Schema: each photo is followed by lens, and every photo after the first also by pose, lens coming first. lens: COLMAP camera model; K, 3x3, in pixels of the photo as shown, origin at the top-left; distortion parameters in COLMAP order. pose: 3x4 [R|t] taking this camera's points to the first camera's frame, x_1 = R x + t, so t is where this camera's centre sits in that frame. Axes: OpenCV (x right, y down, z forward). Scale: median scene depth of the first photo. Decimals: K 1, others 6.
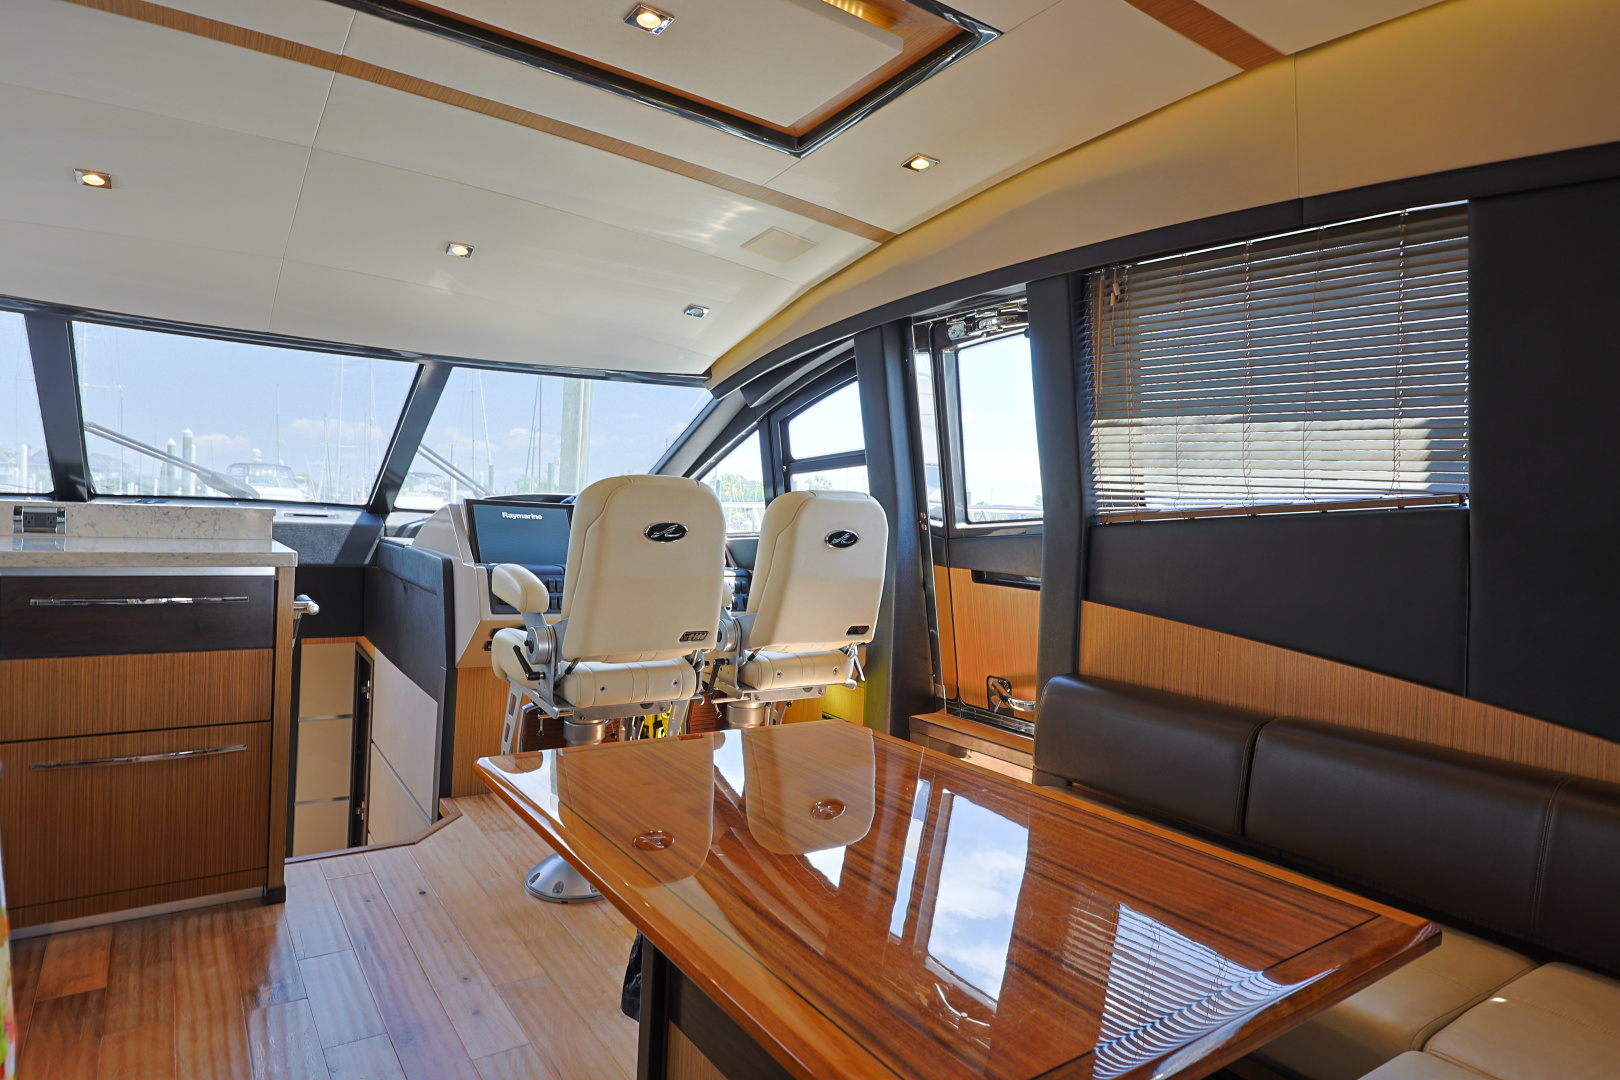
lens RADIAL K [[918.6, 0, 804.9], [0, 918.6, 535.5], [0, 0, 1]] dist [-0.002107, 0.000207]
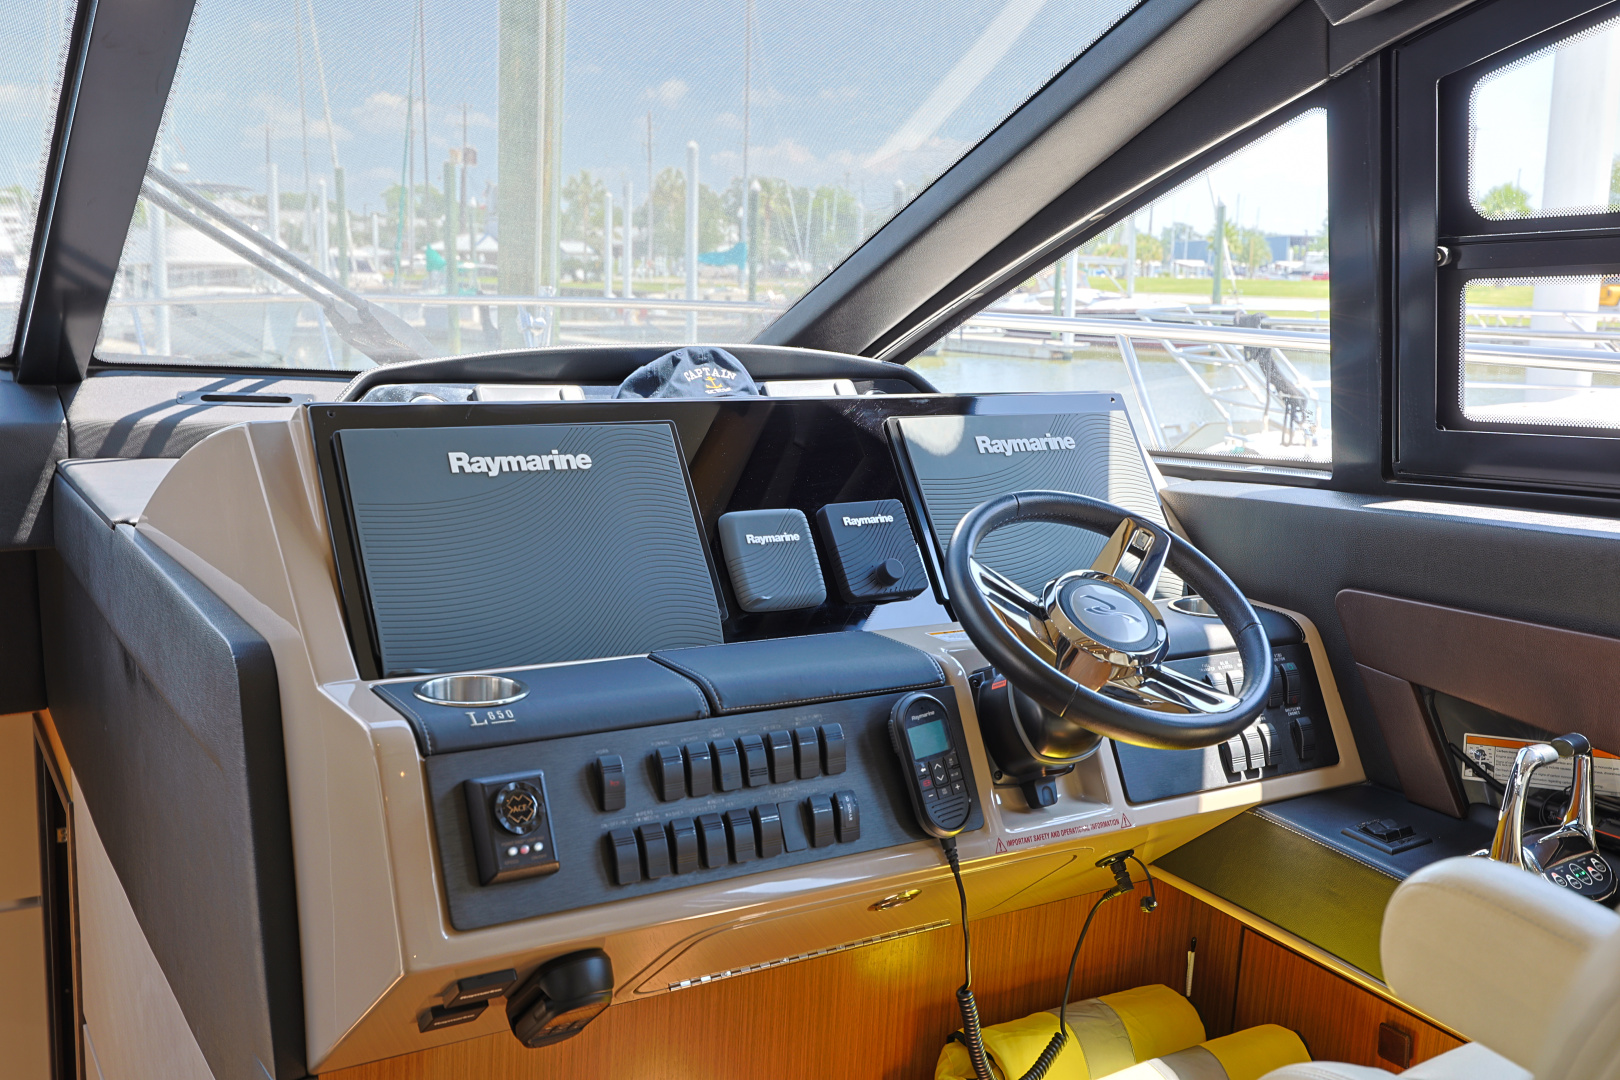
lens RADIAL K [[1611.1, 0, 810.0], [0, 1611.1, 540.0], [0, 0, 1]] dist [0.007483, -0.003850]
pose [[0.998618, -0.002255, -0.052501, -0.252541], [0.010449, 0.987649, 0.156335, -0.089817], [0.051500, -0.156667, 0.986308, 0.683278]]
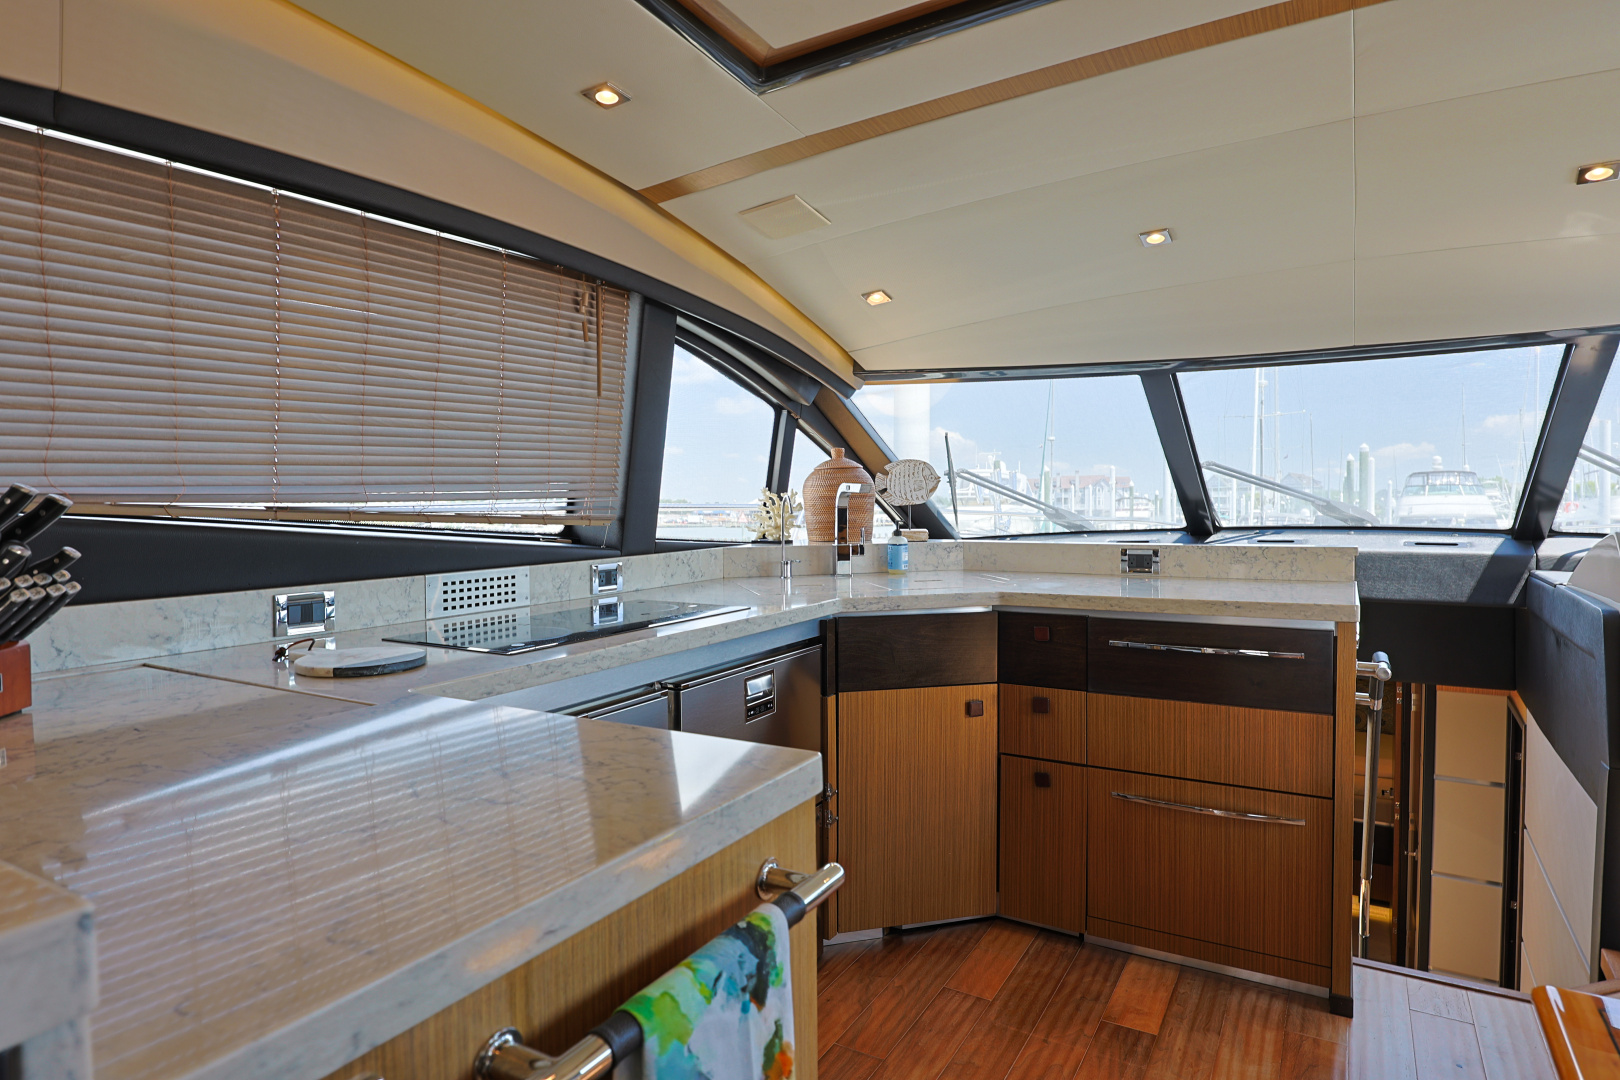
lens RADIAL K [[918.6, 0, 804.9], [0, 918.6, 535.5], [0, 0, 1]] dist [-0.002107, 0.000207]
pose [[0.408018, -0.015122, -0.912849, 0.005225], [0.004797, 0.999885, -0.014419, -0.031014], [0.912961, 0.001504, 0.408044, 0.171058]]
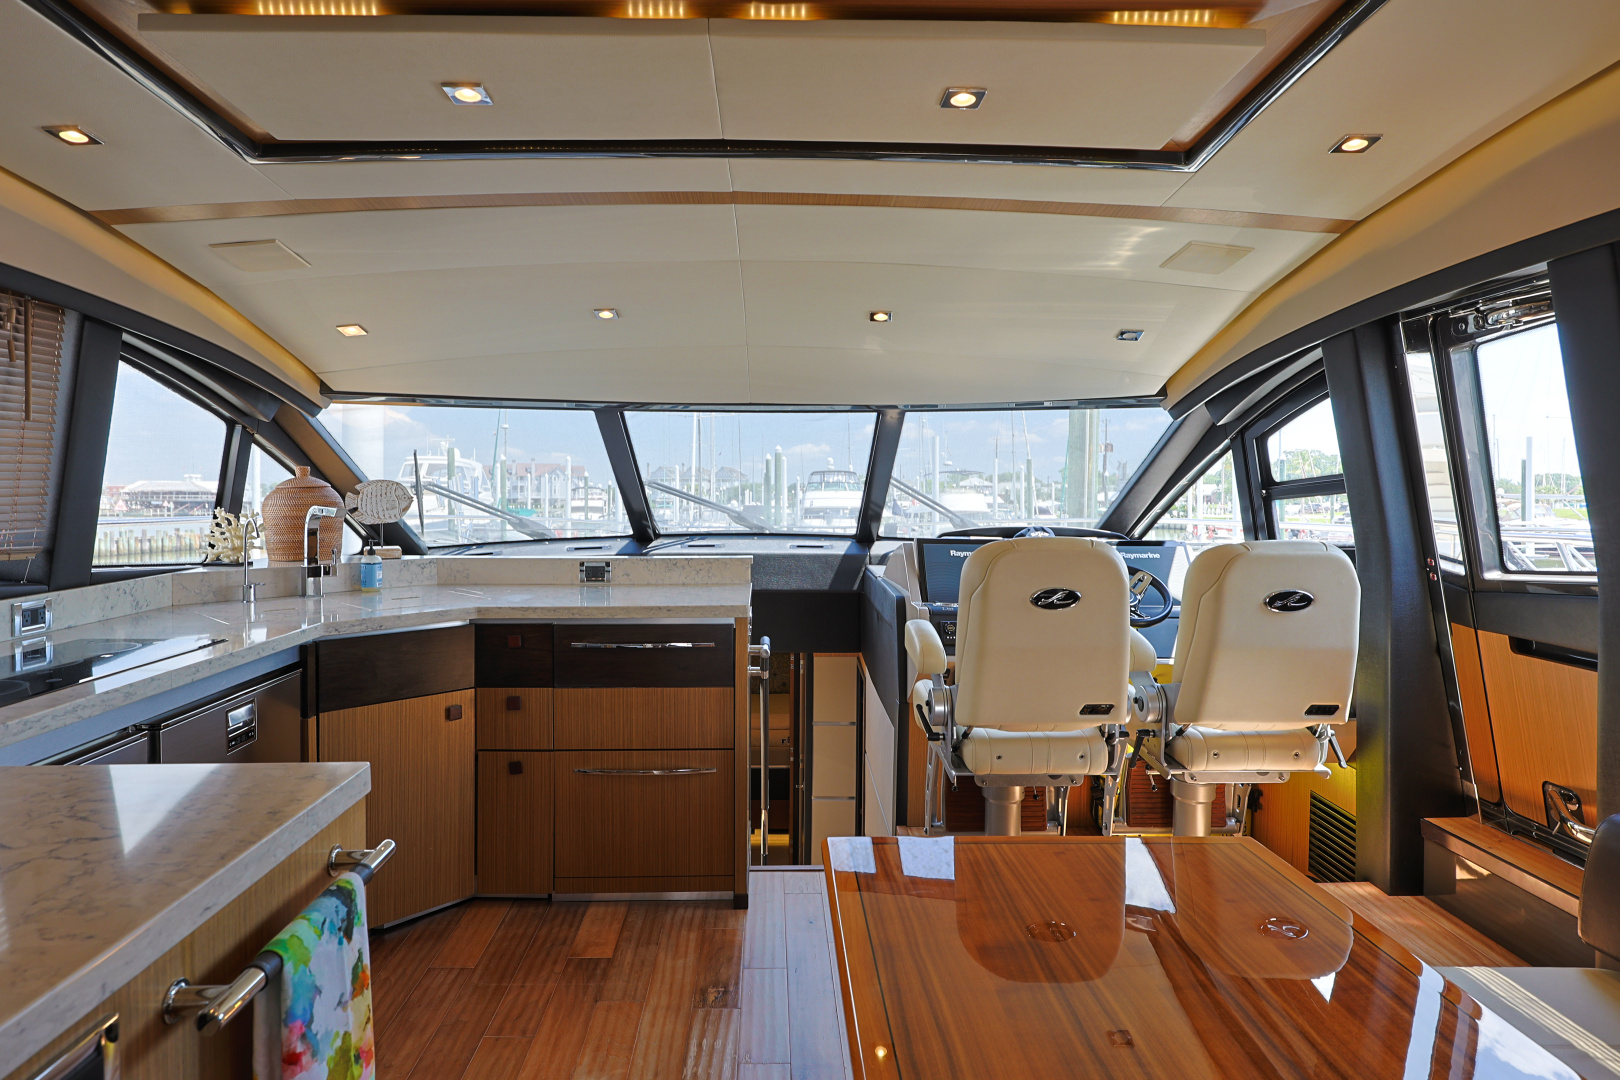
lens RADIAL K [[929.9, 0, 796.5], [0, 929.9, 506.9], [0, 0, 1]] dist [0.001183, -0.000171]
pose [[0.833308, -0.031739, -0.551897, 0.126607], [0.021498, 0.999456, -0.025018, -0.064749], [0.552391, 0.008983, 0.833537, 0.050245]]
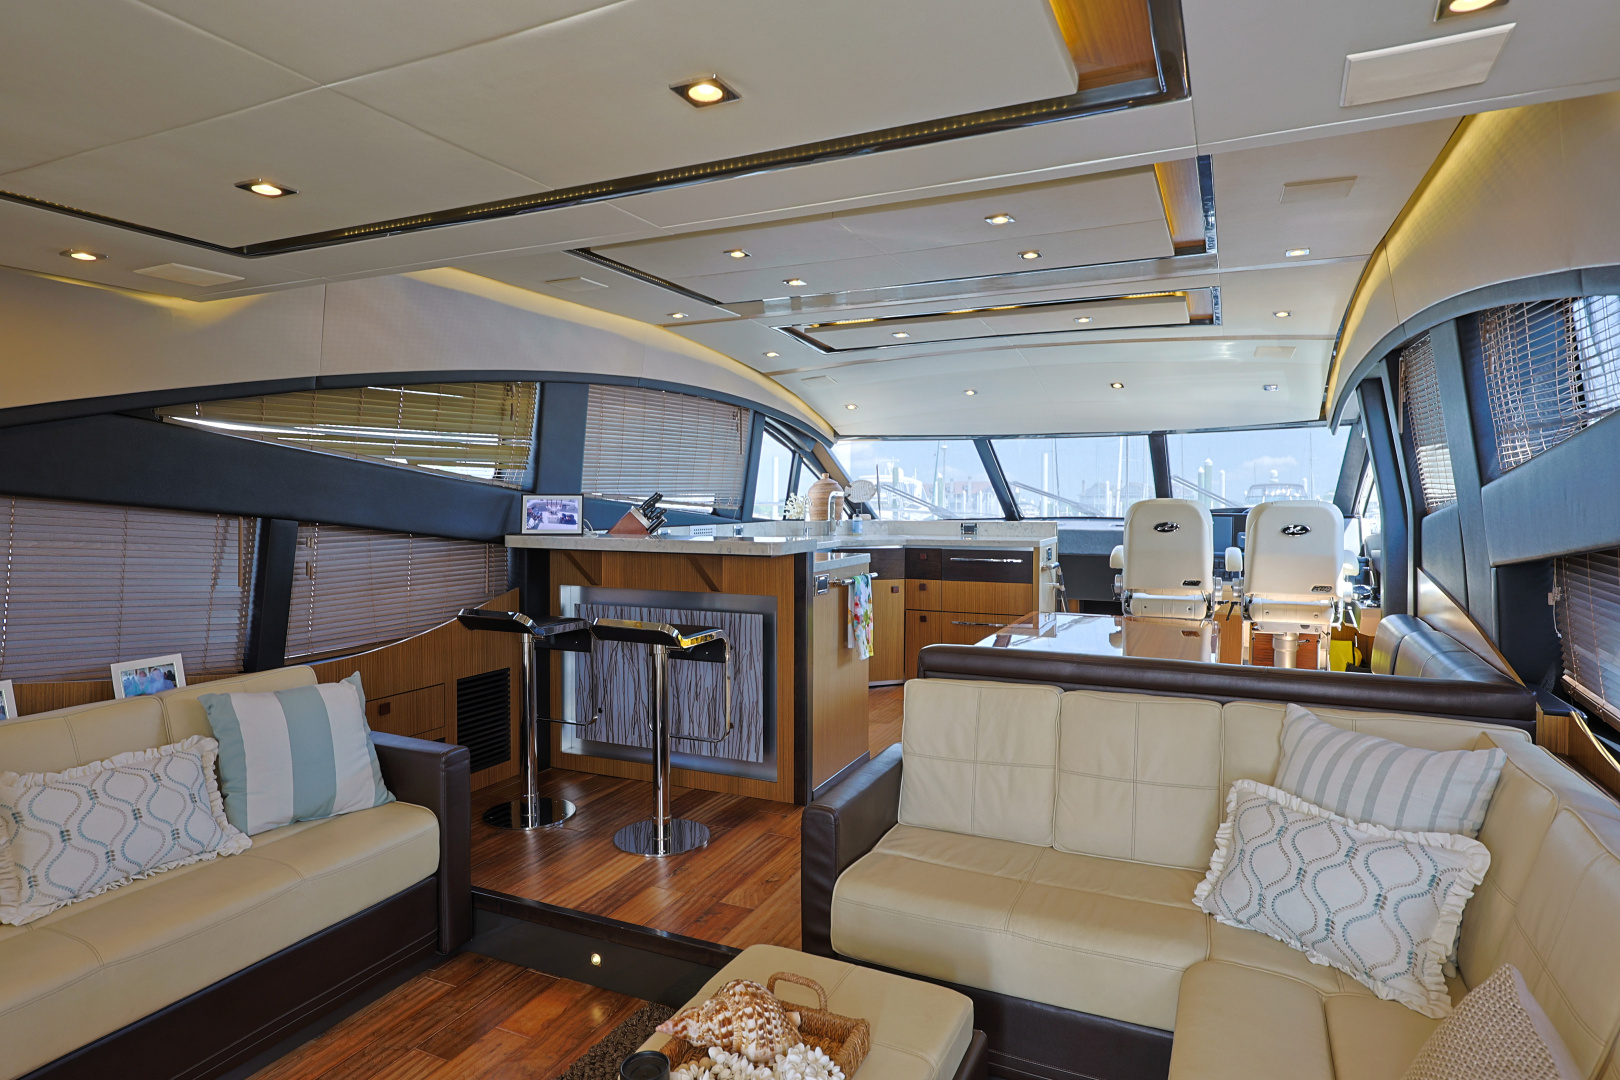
lens RADIAL K [[918.6, 0, 804.9], [0, 918.6, 535.5], [0, 0, 1]] dist [-0.002107, 0.000207]
pose [[0.504545, -0.015913, -0.863239, 0.934467], [0.000708, 0.999837, -0.018017, 0.039594], [0.863385, 0.008480, 0.504474, -0.529502]]
